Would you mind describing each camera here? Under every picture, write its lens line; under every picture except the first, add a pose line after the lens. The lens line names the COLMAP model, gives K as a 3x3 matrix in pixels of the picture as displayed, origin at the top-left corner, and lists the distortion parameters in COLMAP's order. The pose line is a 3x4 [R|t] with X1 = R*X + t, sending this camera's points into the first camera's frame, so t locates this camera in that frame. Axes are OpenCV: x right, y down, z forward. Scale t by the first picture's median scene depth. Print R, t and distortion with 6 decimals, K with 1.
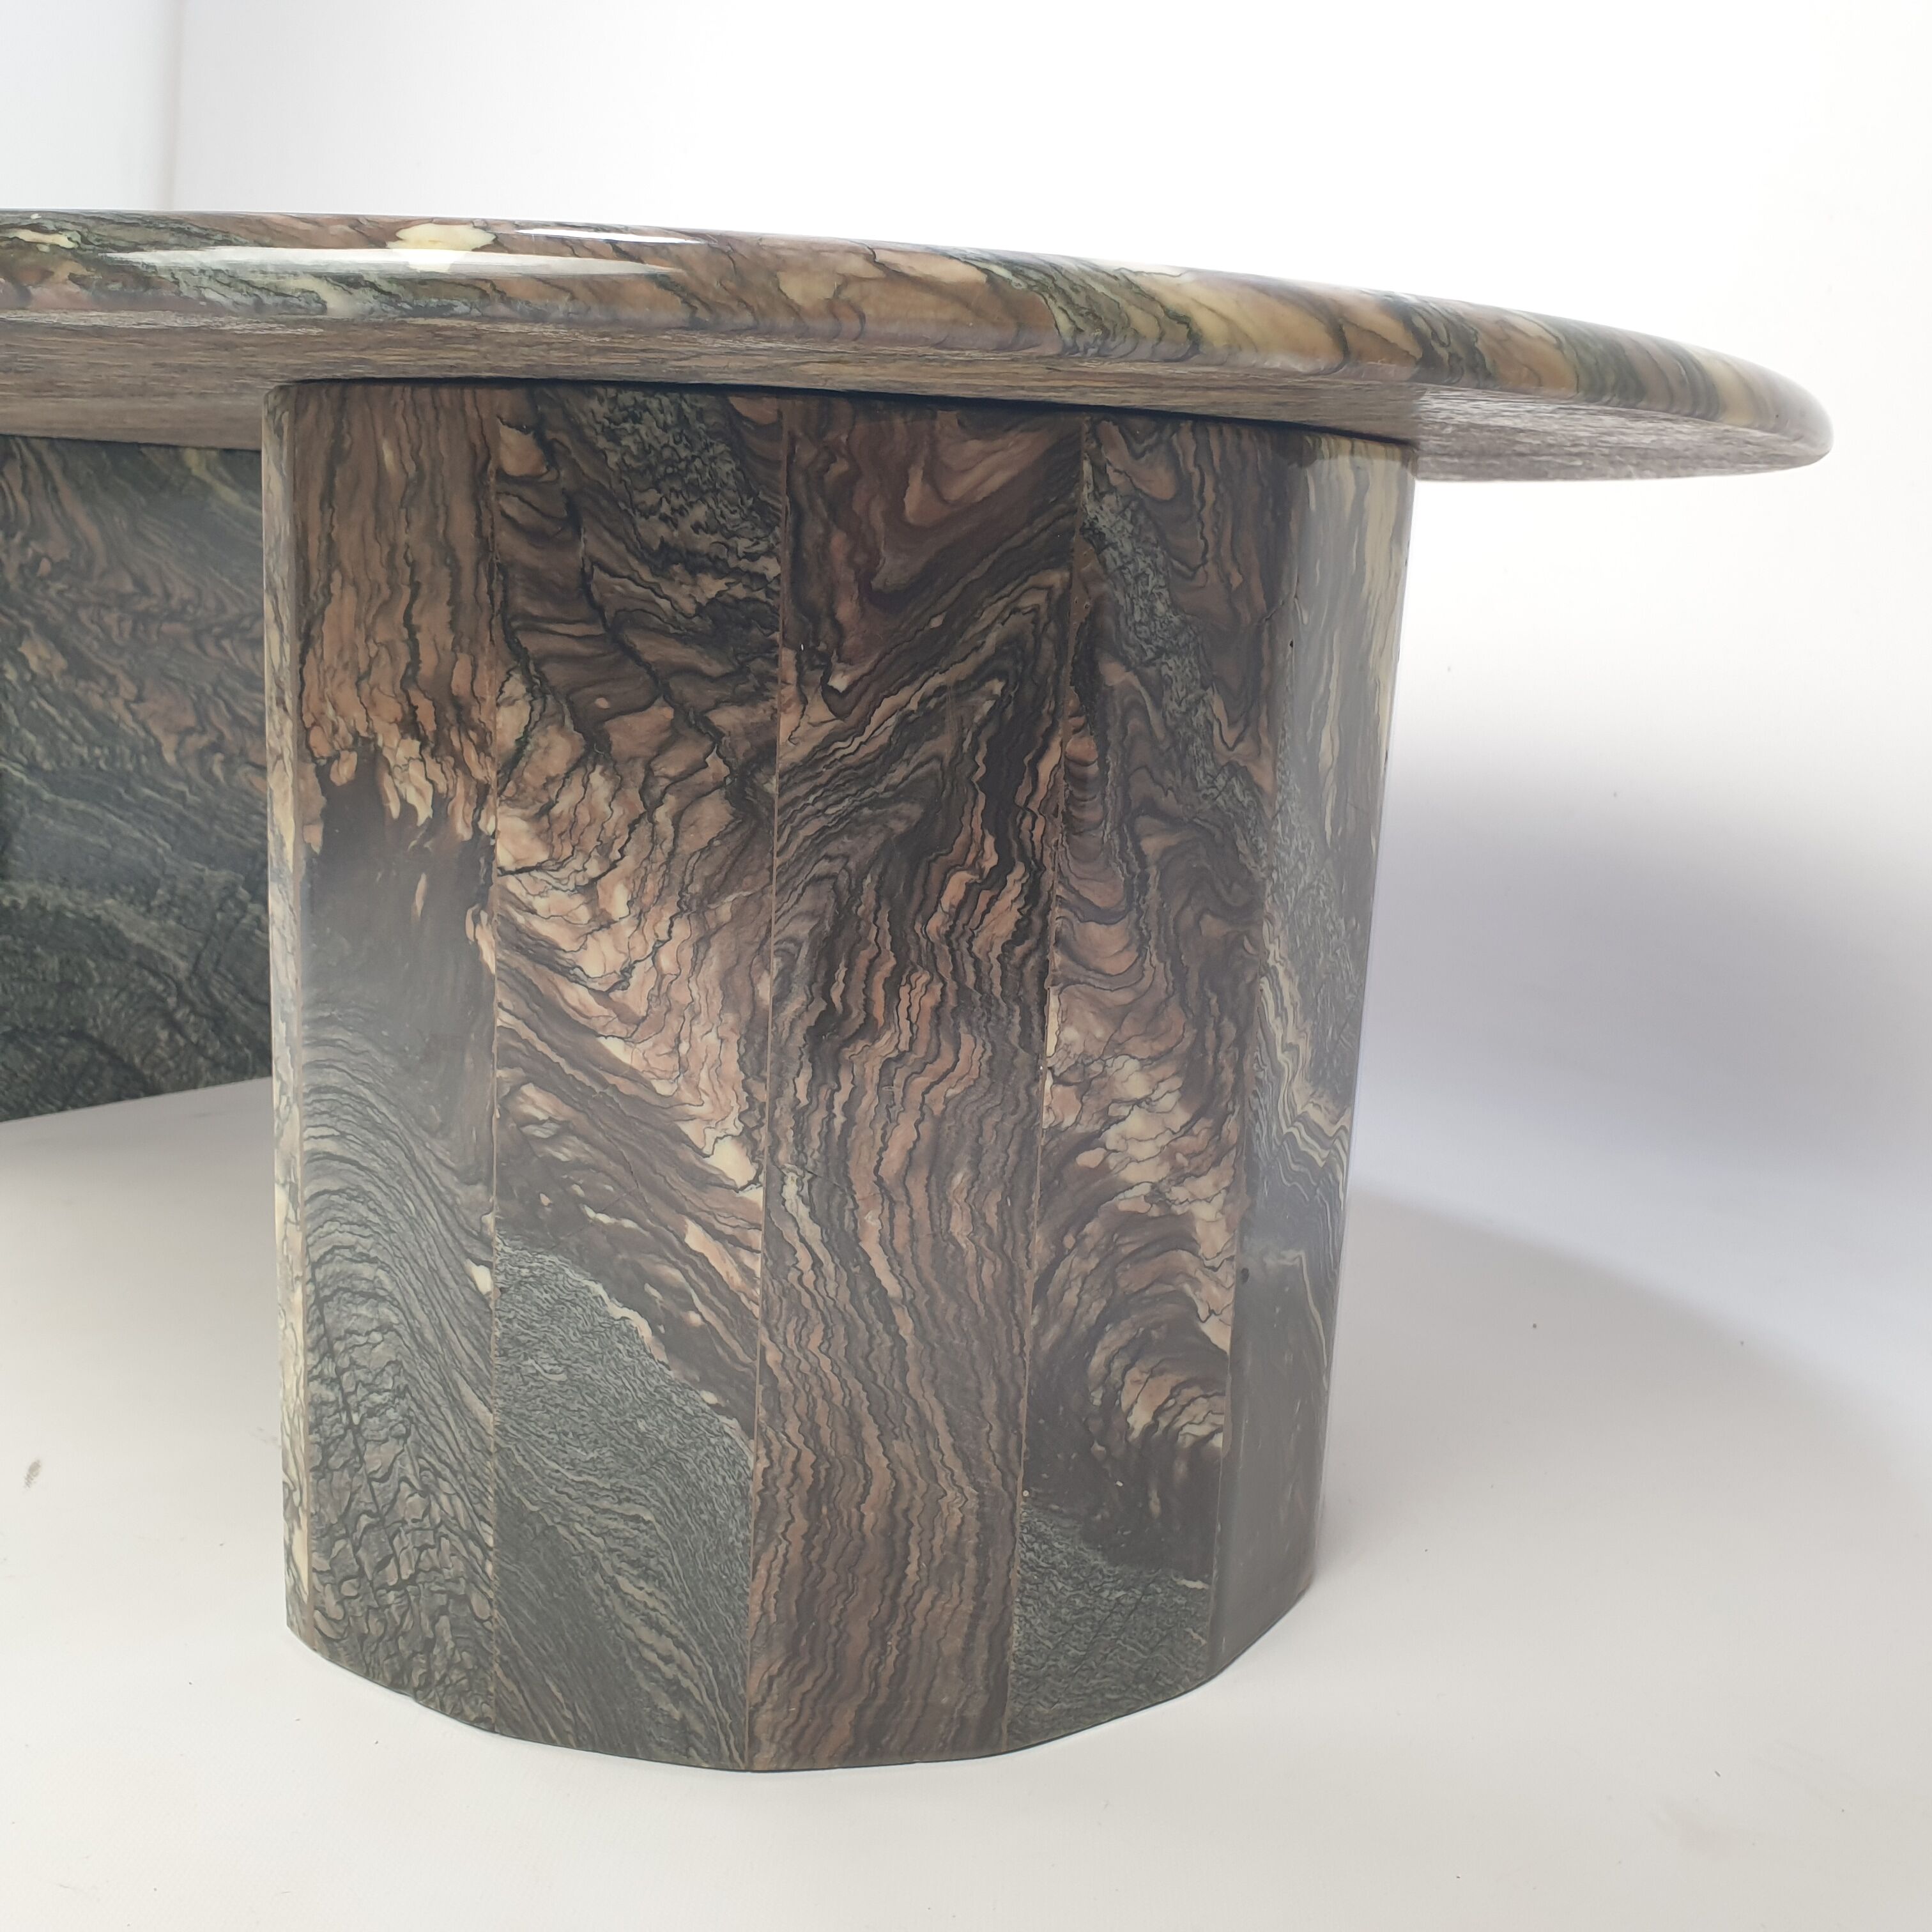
lens RADIAL K [[2055.9, 0, 844.8], [0, 2055.9, 915.1], [0, 0, 1]] dist [-0.020705, 0.000000]
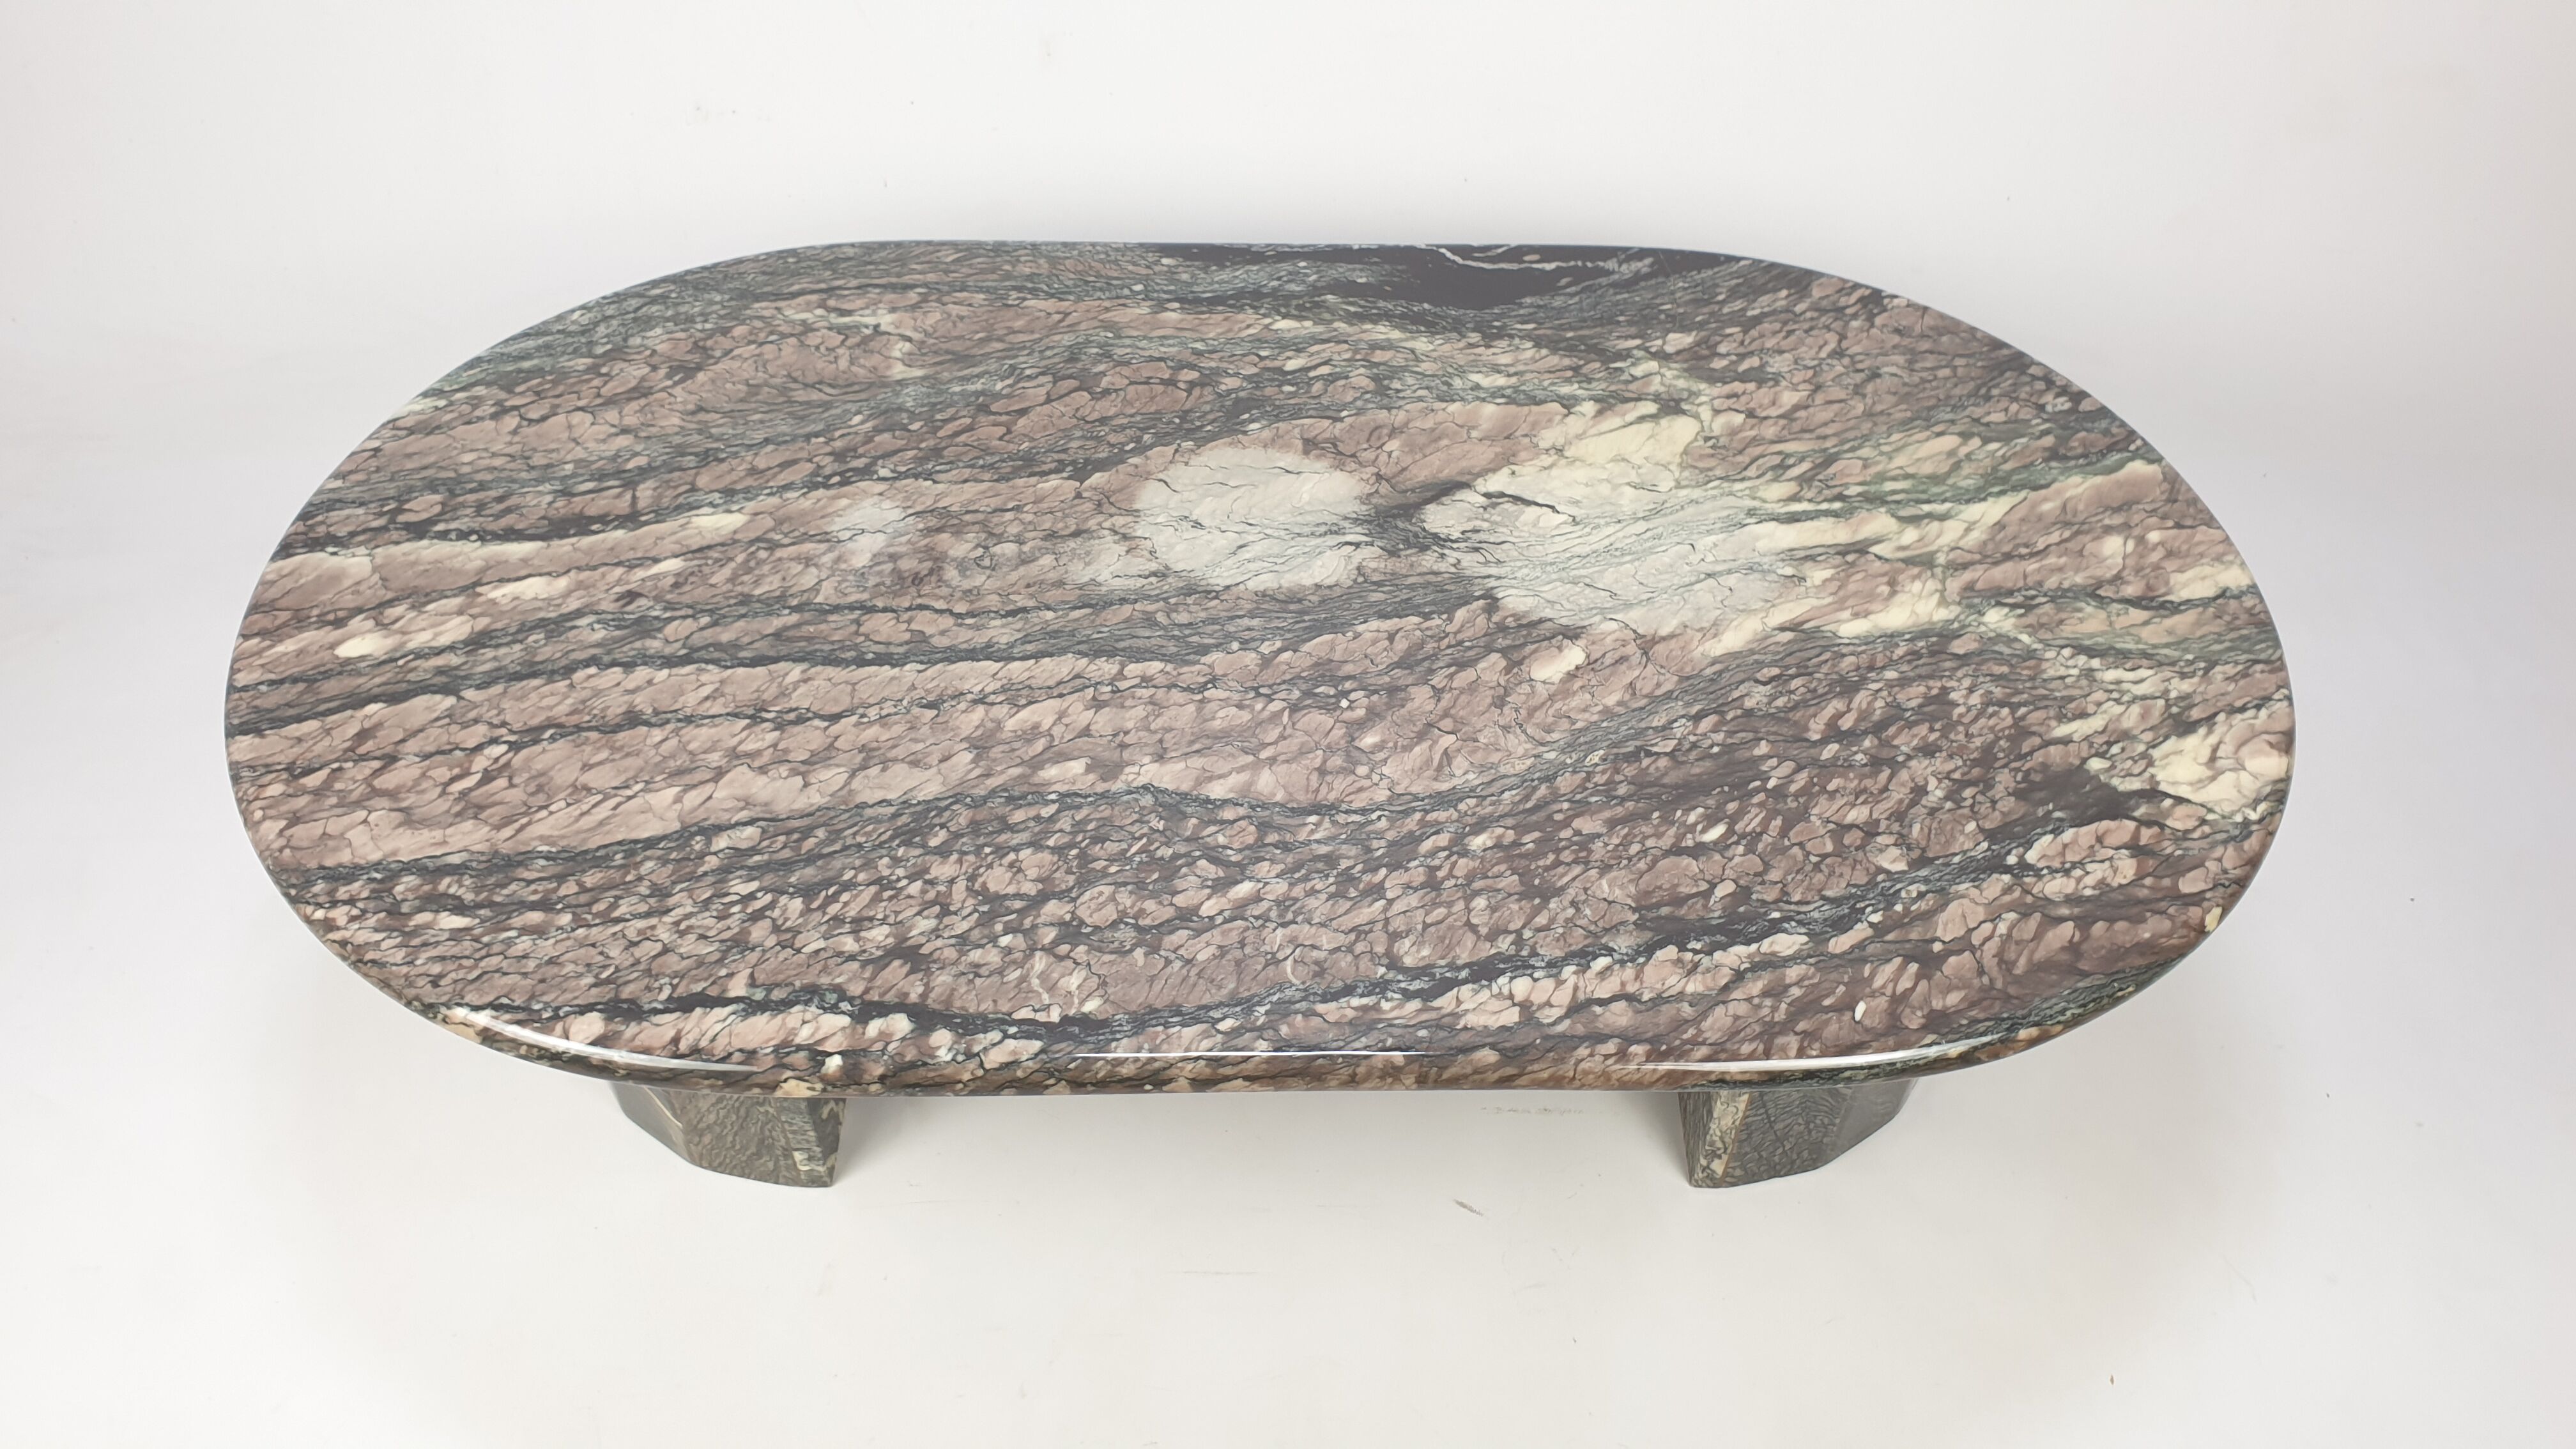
lens RADIAL K [[1994.6, 0, 1304.7], [0, 1994.6, 711.1], [0, 0, 1]] dist [0.076269, -0.153038]
pose [[0.688987, -0.533782, 0.490280, -1.516039], [0.138820, 0.761125, 0.633575, -1.659717], [-0.711355, -0.368464, 0.598505, 0.209925]]
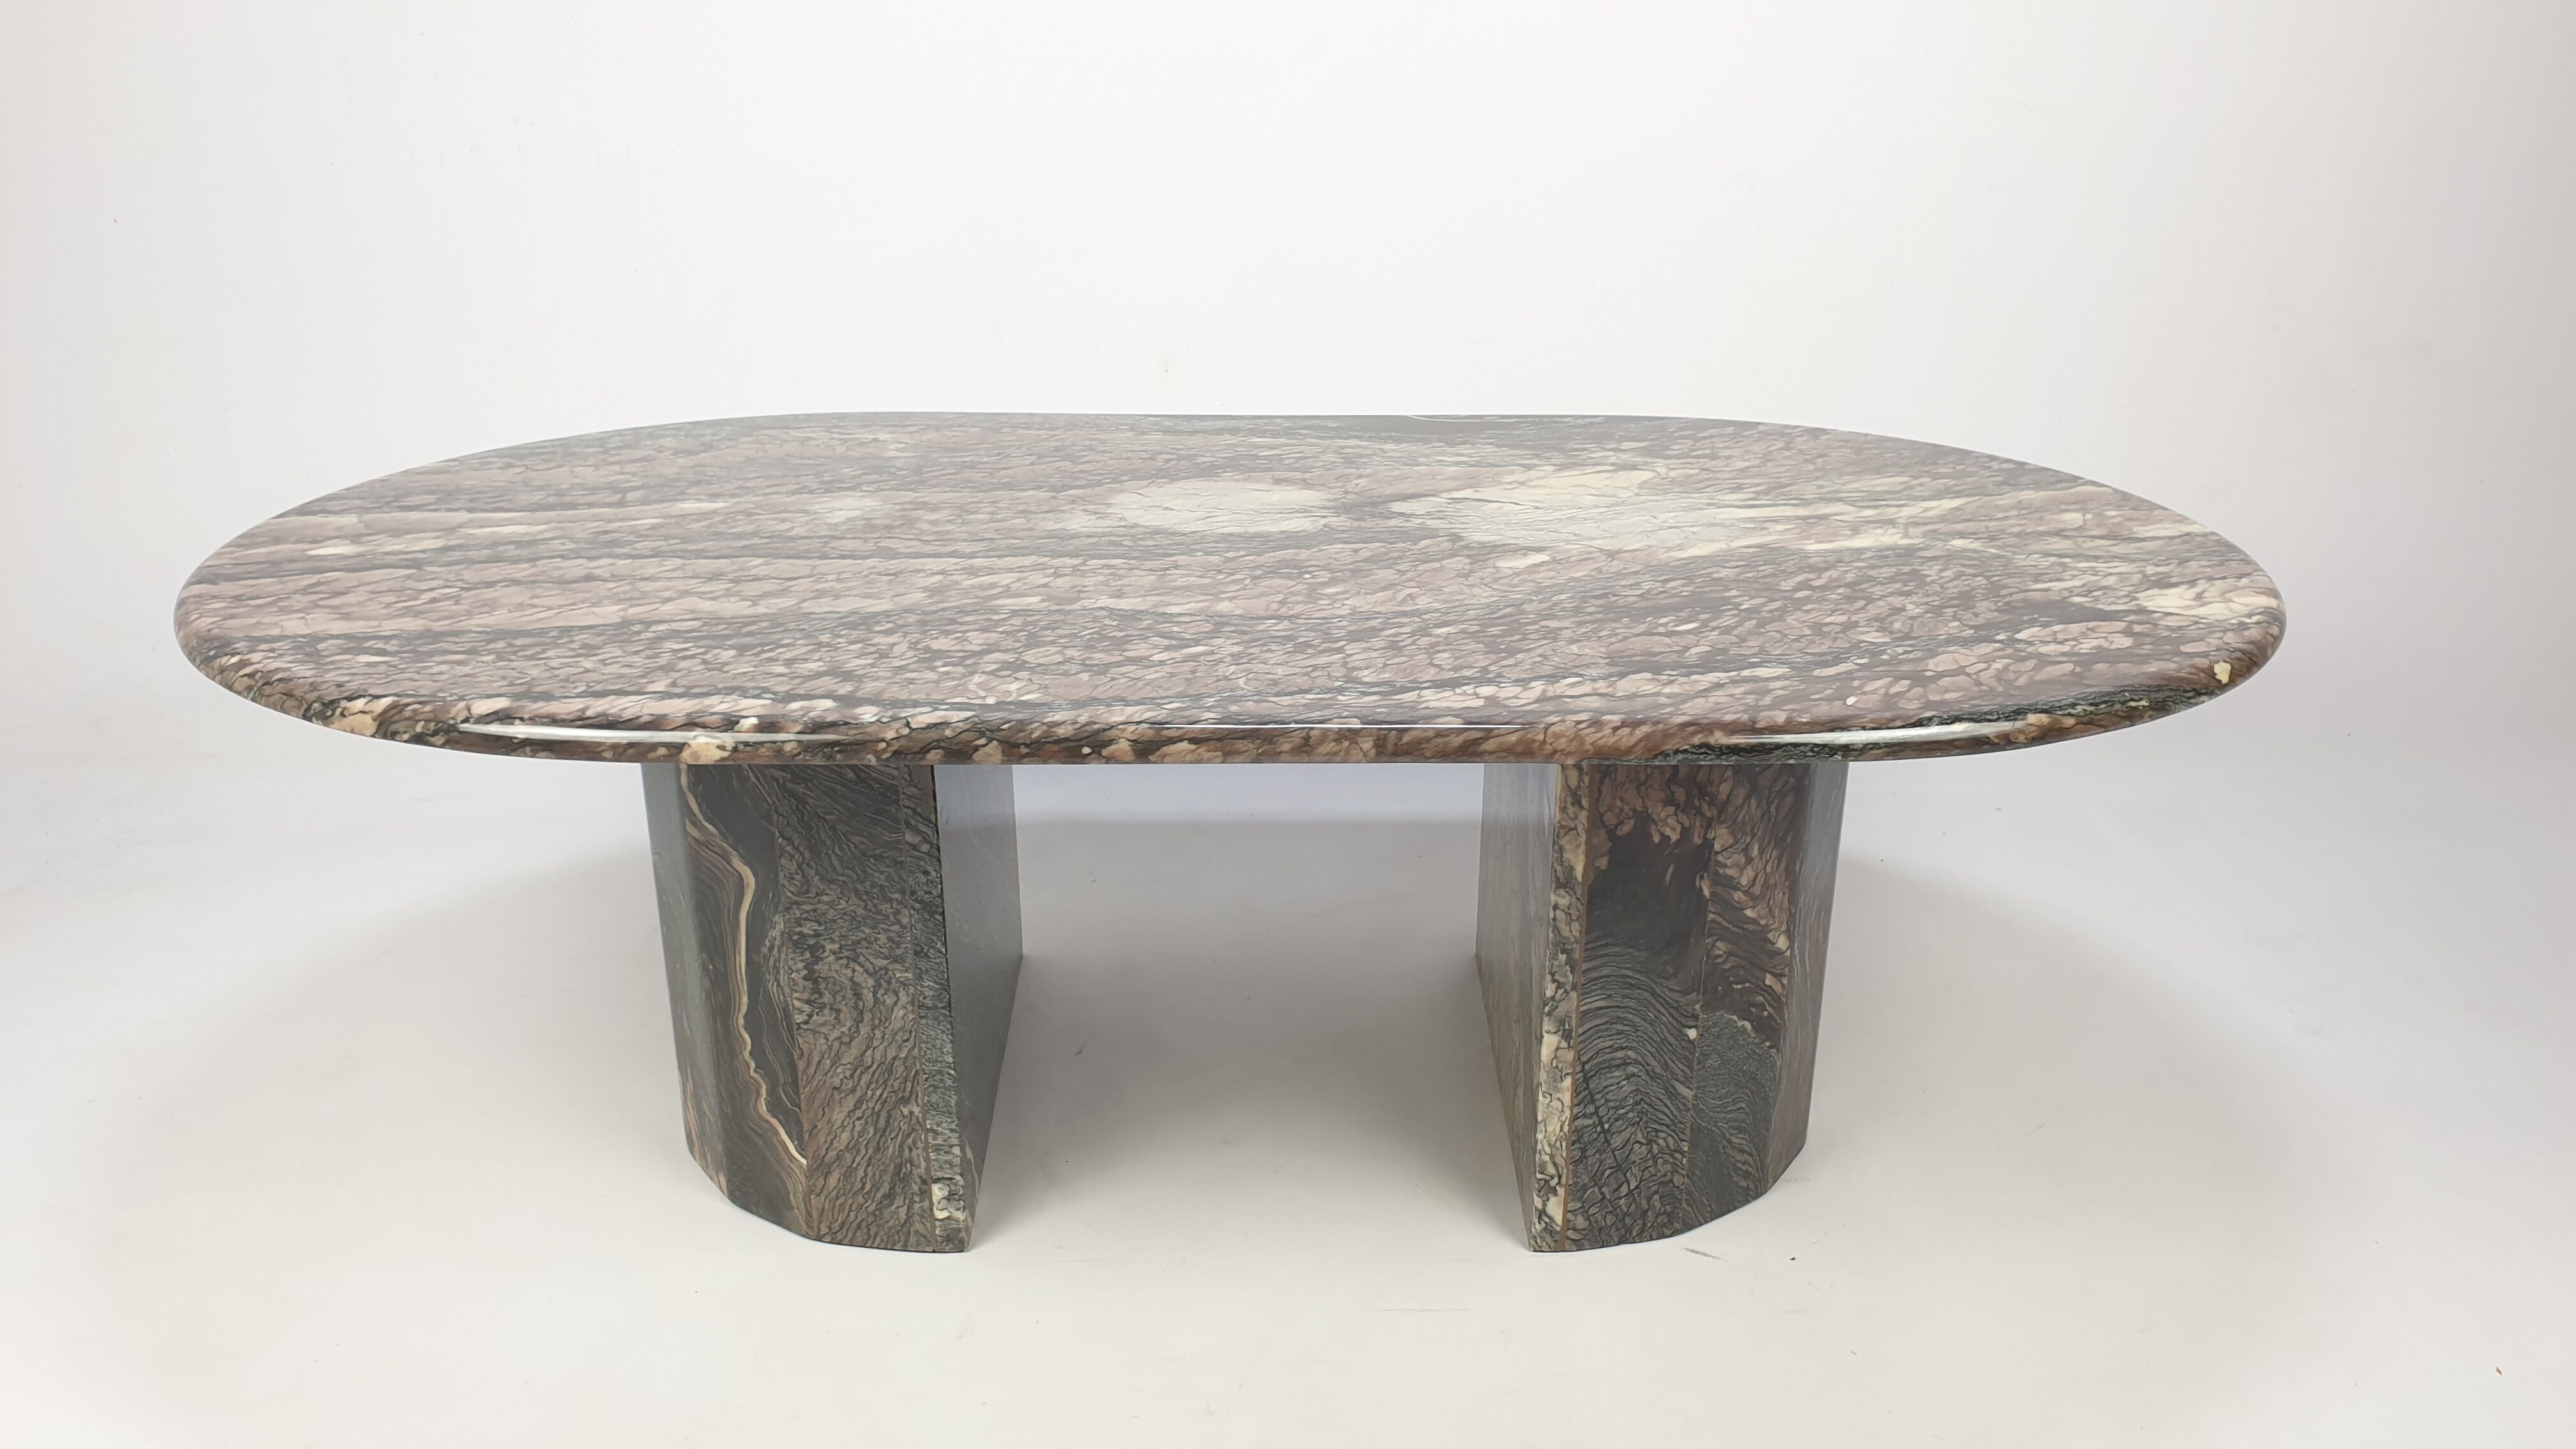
lens RADIAL K [[1994.6, 0, 1296.3], [0, 1994.6, 717.7], [0, 0, 1]] dist [0.076269, -0.153038]
pose [[0.695372, -0.272462, 0.664998, -1.871455], [0.155101, 0.960434, 0.231323, -0.705646], [-0.701713, -0.057713, 0.710118, -0.028950]]
